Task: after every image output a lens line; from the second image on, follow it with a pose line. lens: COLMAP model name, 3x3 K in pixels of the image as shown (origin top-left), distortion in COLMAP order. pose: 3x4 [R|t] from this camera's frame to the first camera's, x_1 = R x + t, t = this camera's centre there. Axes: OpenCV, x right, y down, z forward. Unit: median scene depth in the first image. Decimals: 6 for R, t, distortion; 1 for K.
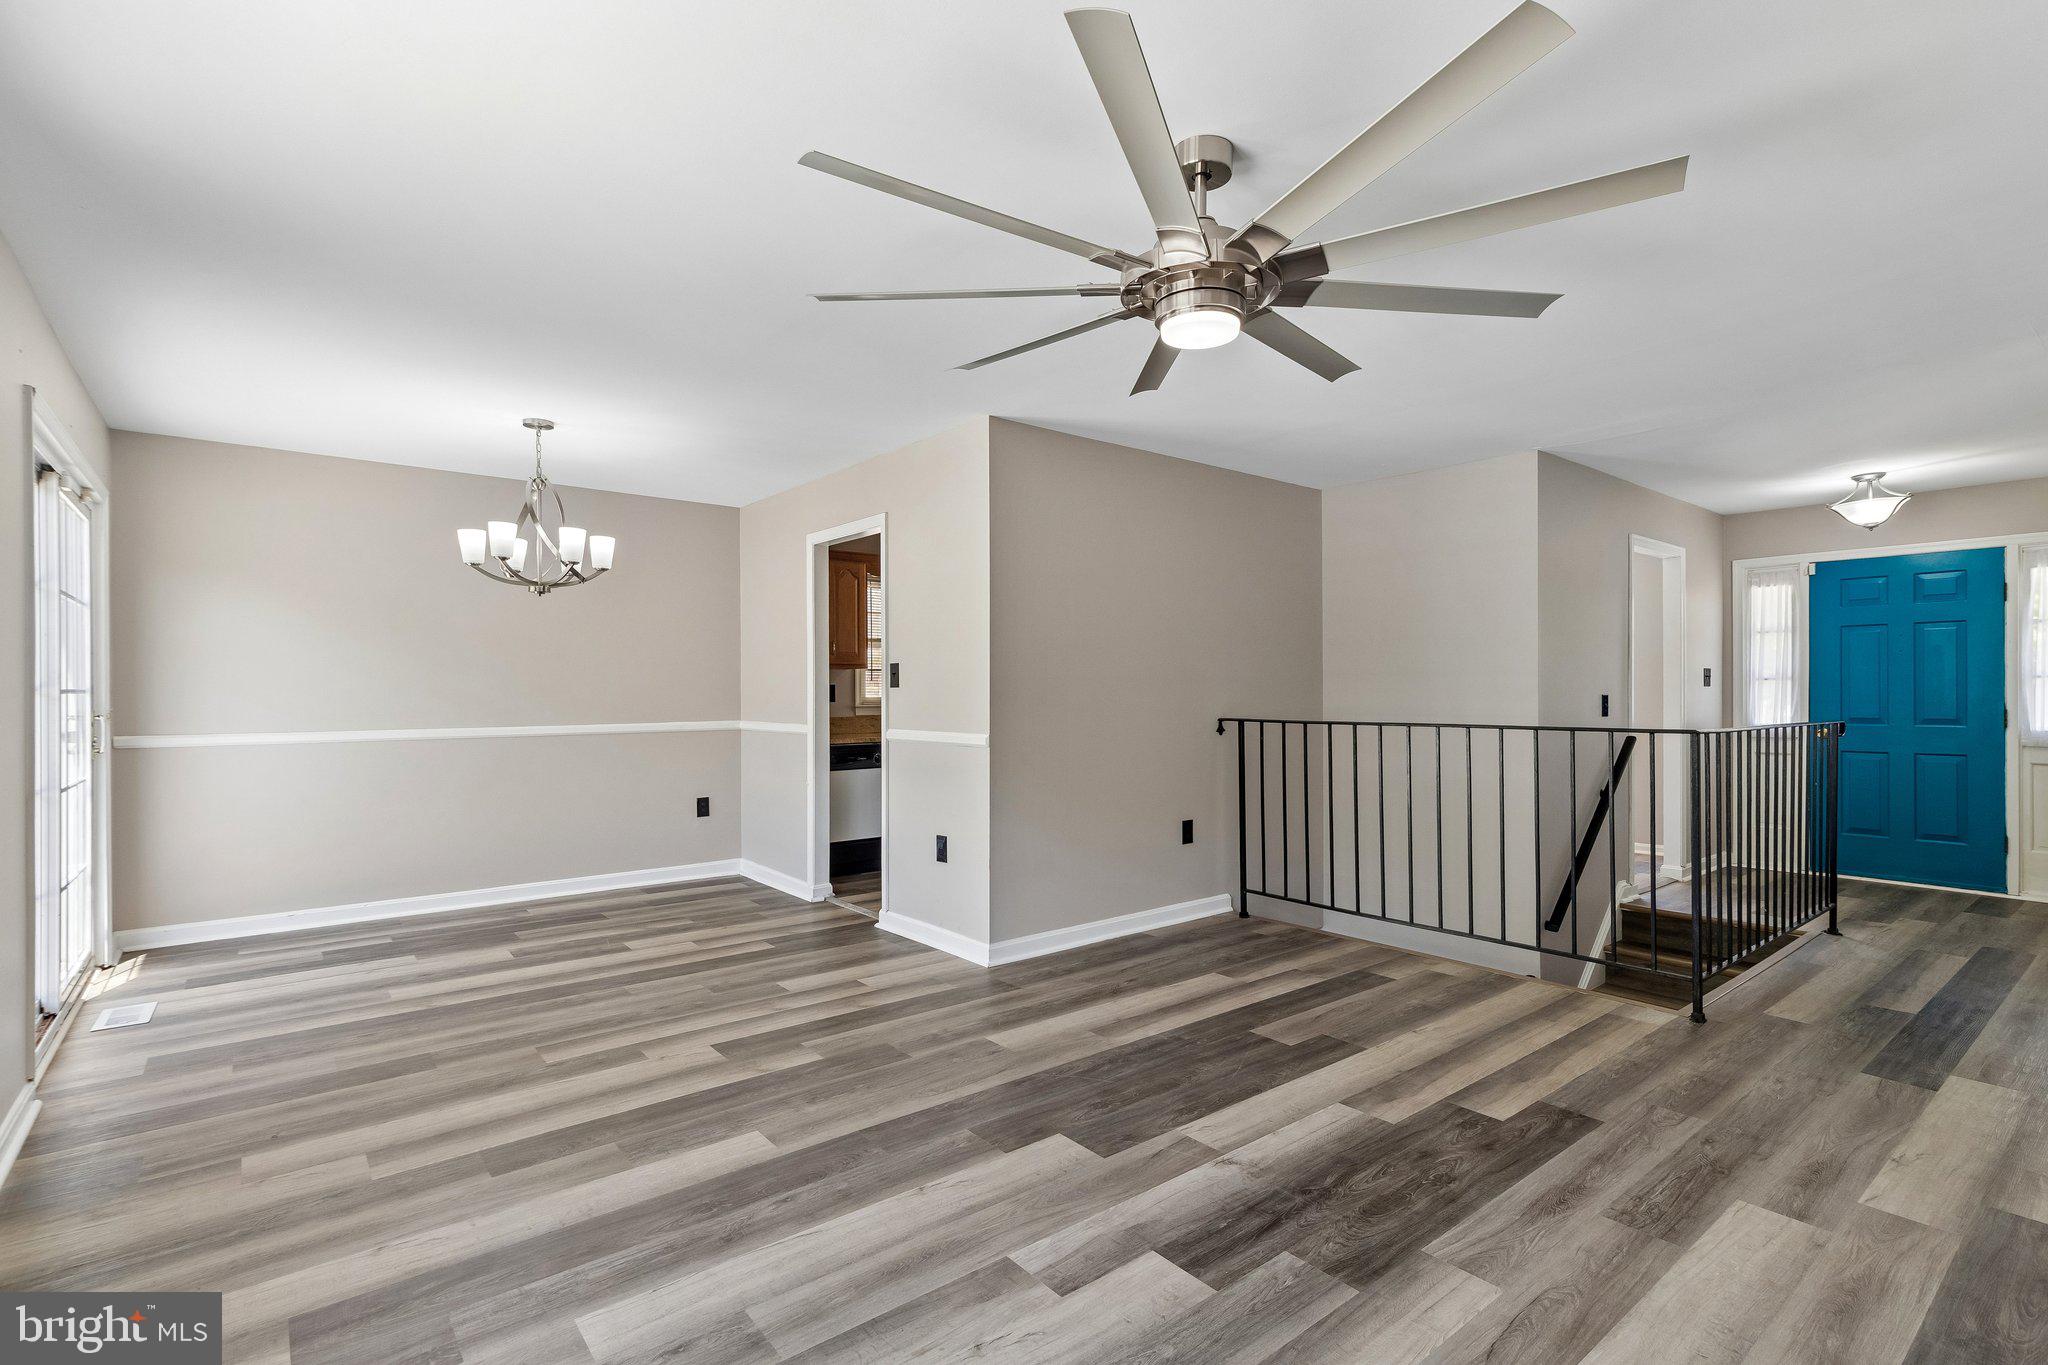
lens RADIAL K [[965.0, 0, 1041.2], [0, 965.0, 688.2], [0, 0, 1]] dist [0.005166, 0.000249]
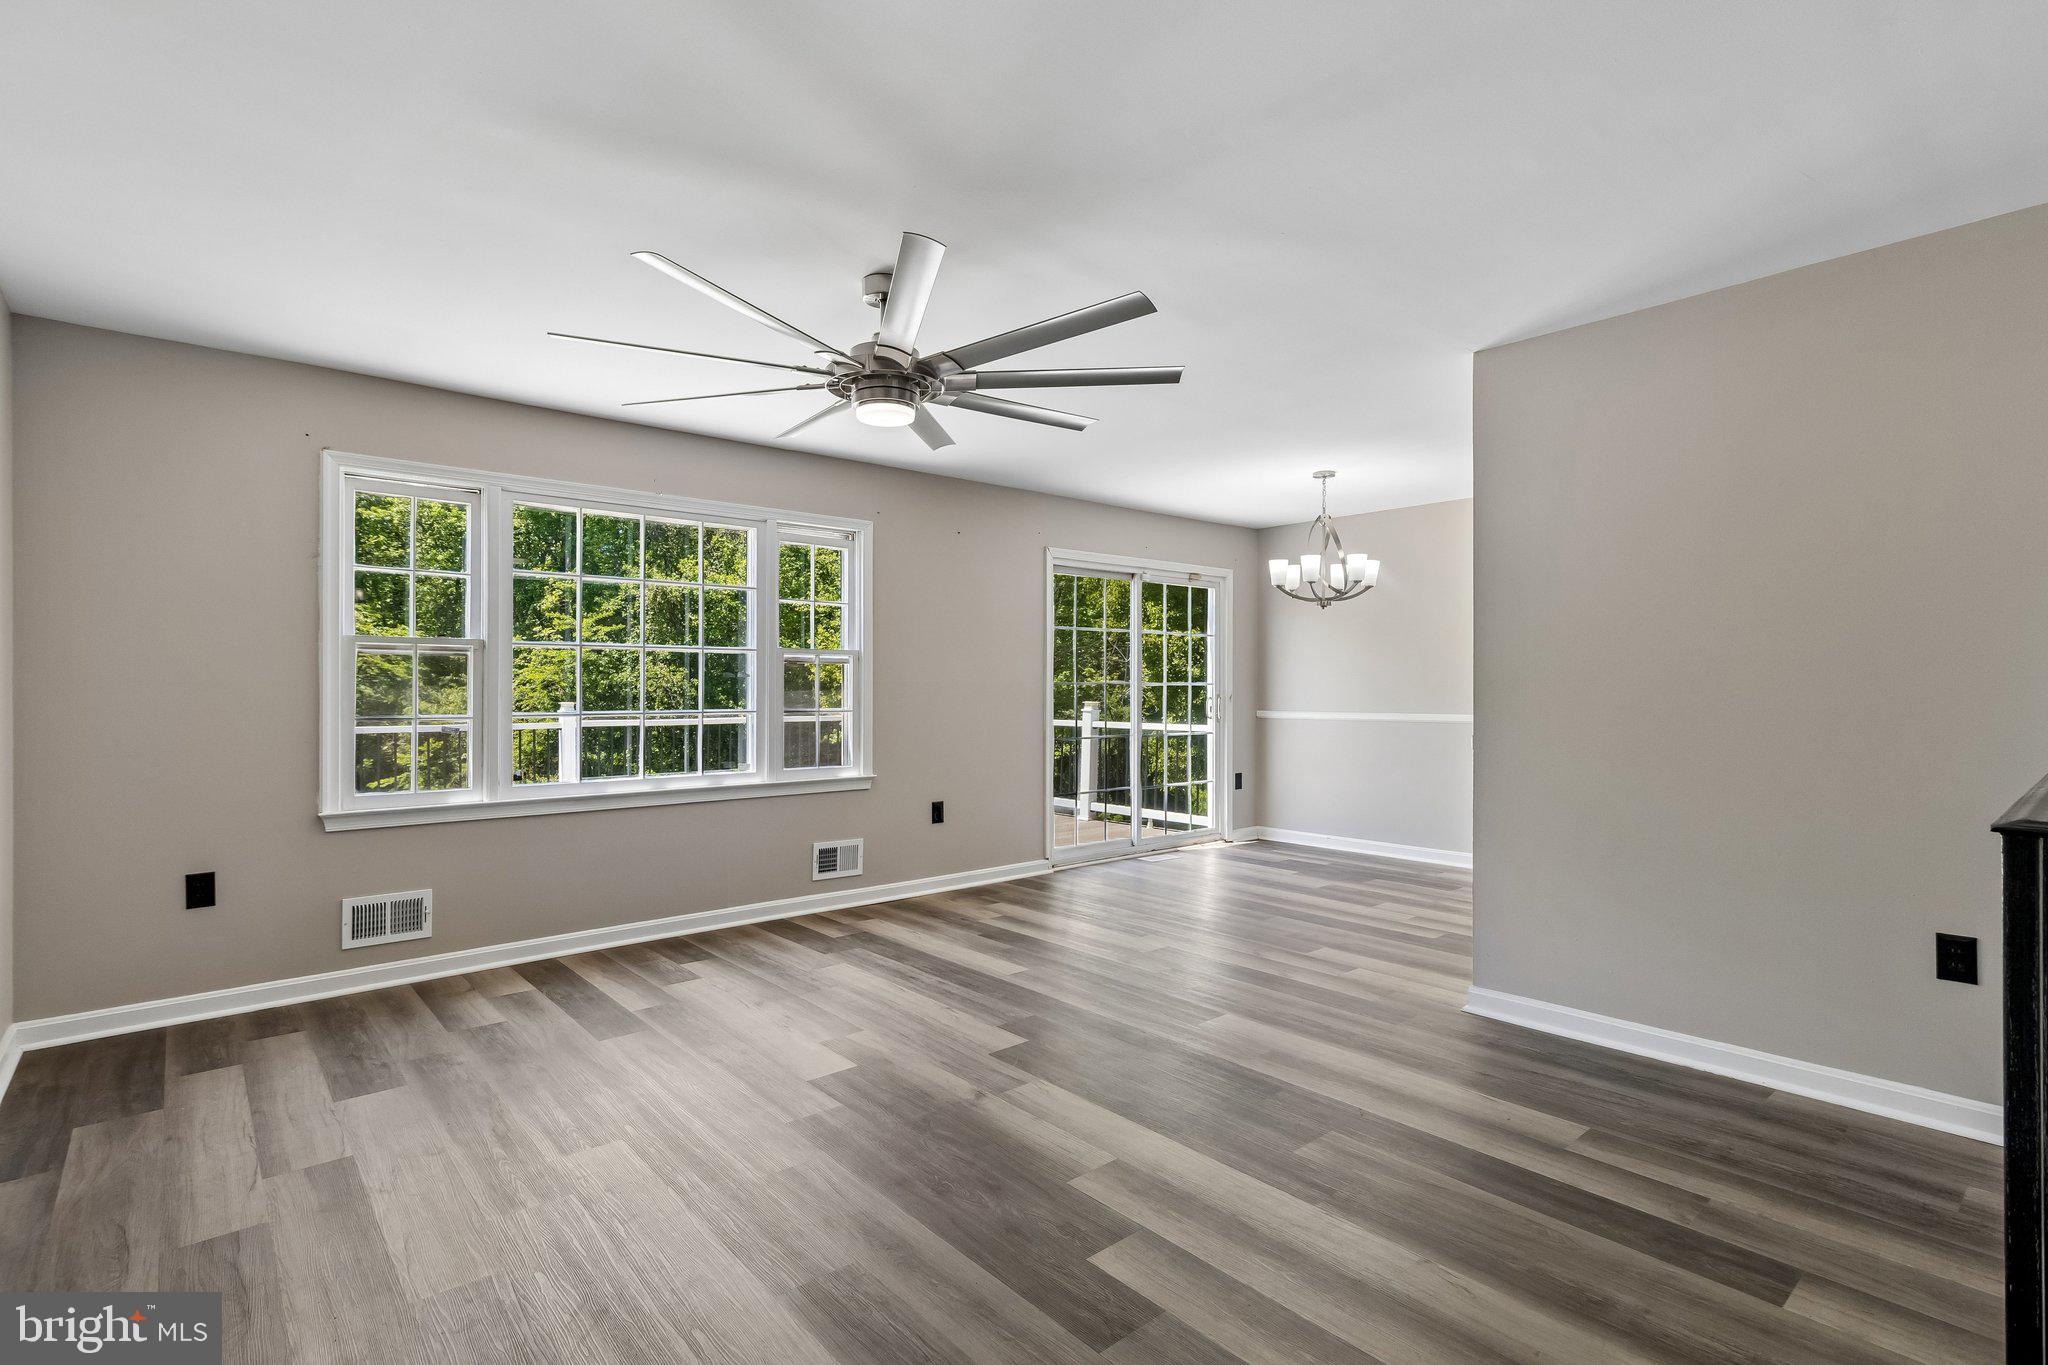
lens RADIAL K [[965.0, 0, 1041.2], [0, 965.0, 688.2], [0, 0, 1]] dist [0.005166, 0.000249]
pose [[0.042300, 0.005374, -0.999091, 1.021887], [0.003690, 0.999978, 0.005535, -0.001396], [0.999098, -0.003920, 0.042279, 0.778941]]
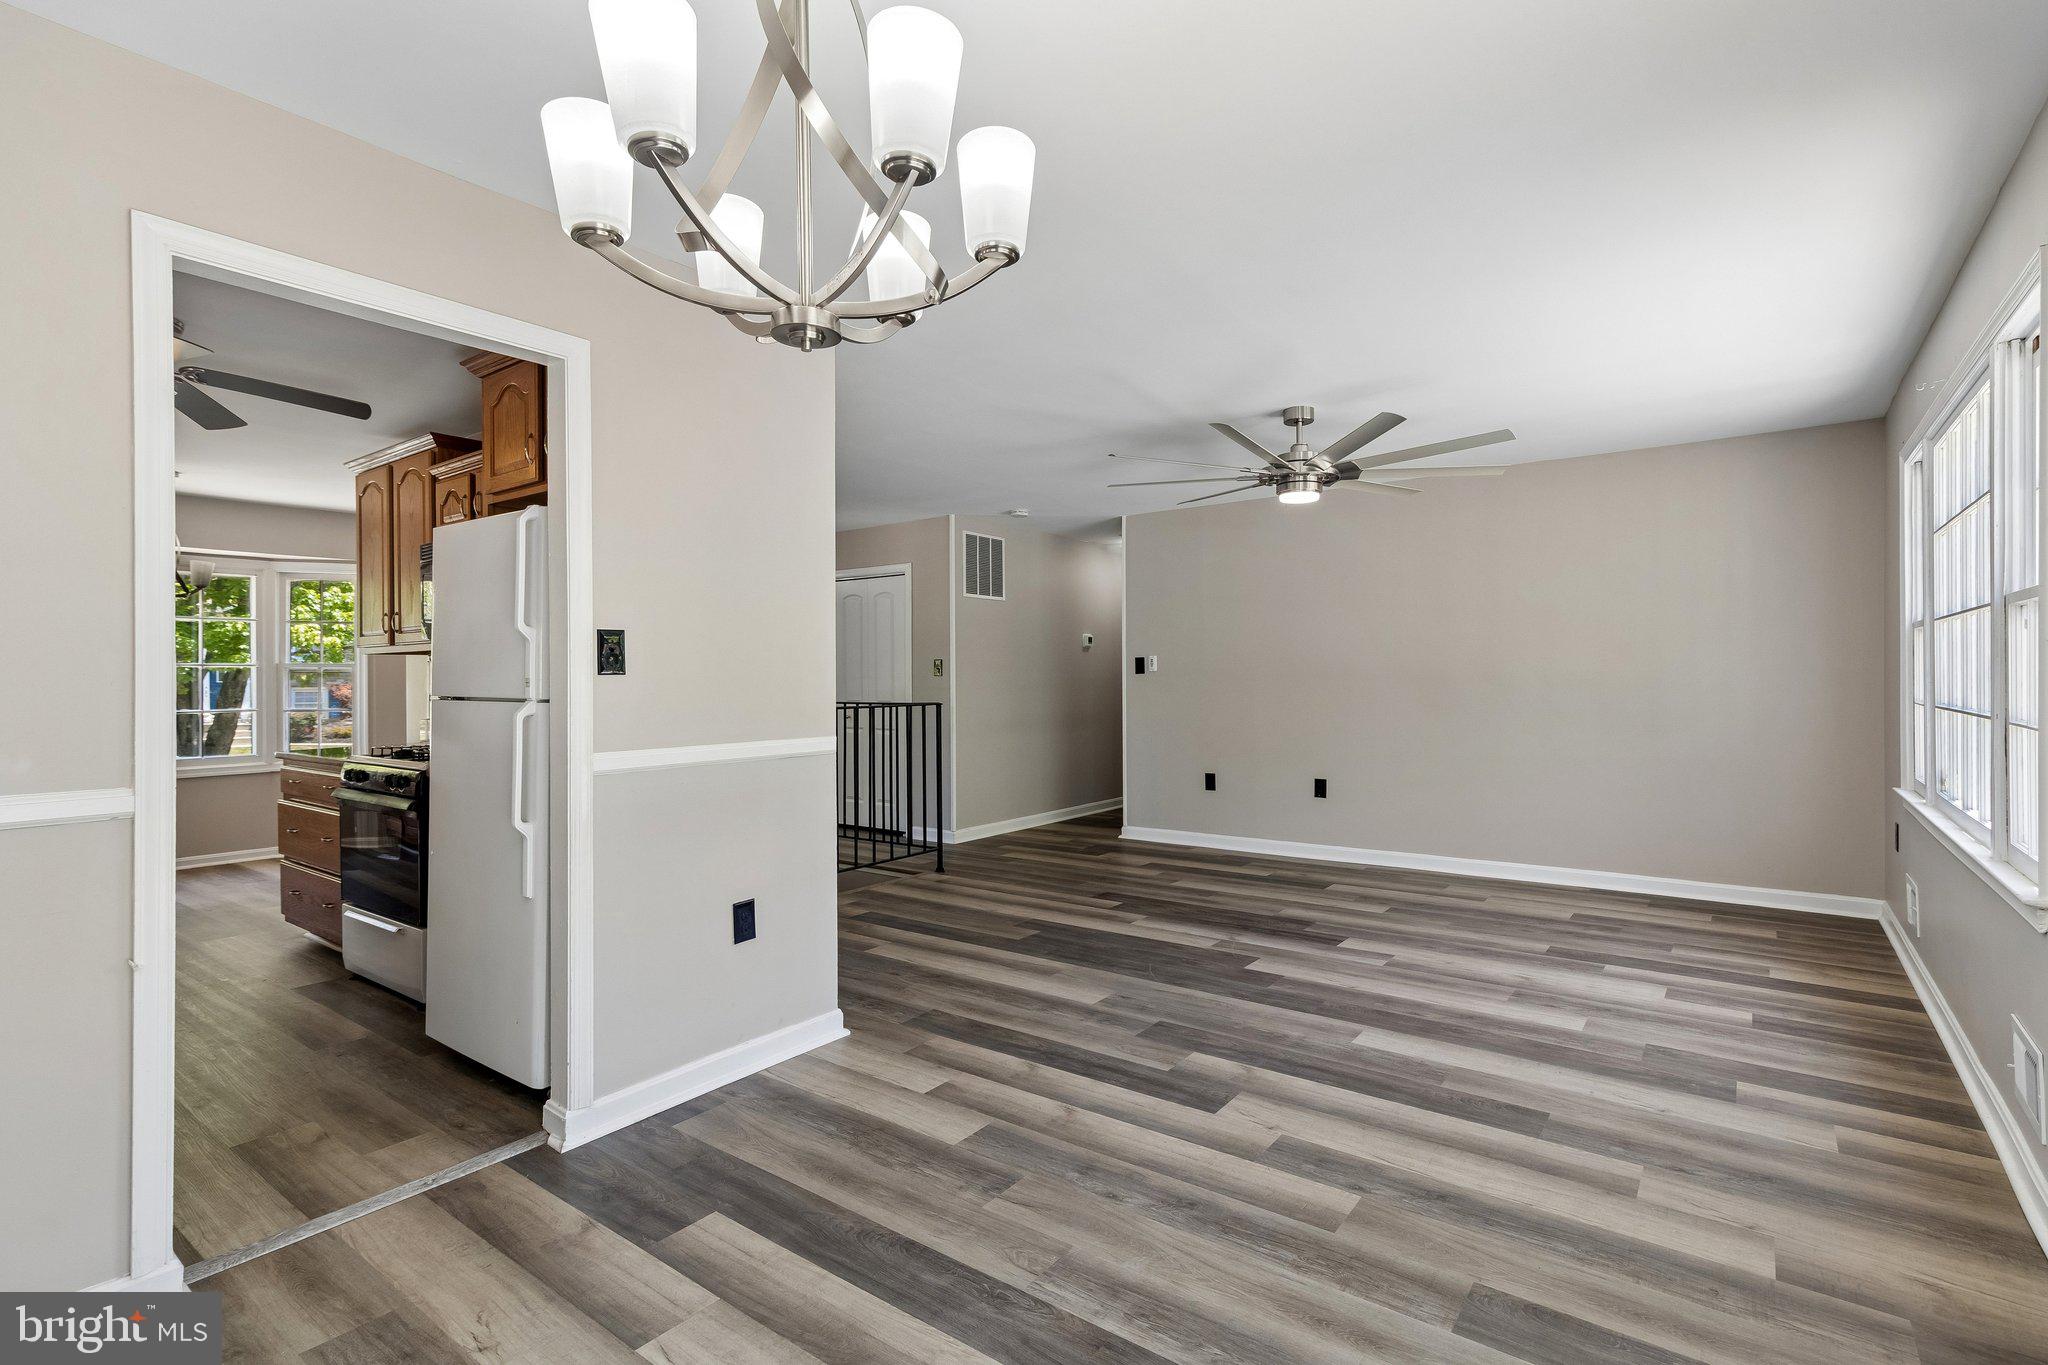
lens RADIAL K [[956.4, 0, 1019.5], [0, 956.4, 665.9], [0, 0, 1]] dist [0.004762, -0.000540]
pose [[-0.230224, 0.017540, 0.972979, -1.118224], [0.007745, 0.999839, -0.016192, 0.002887], [-0.973107, 0.003808, -0.230323, 1.368119]]
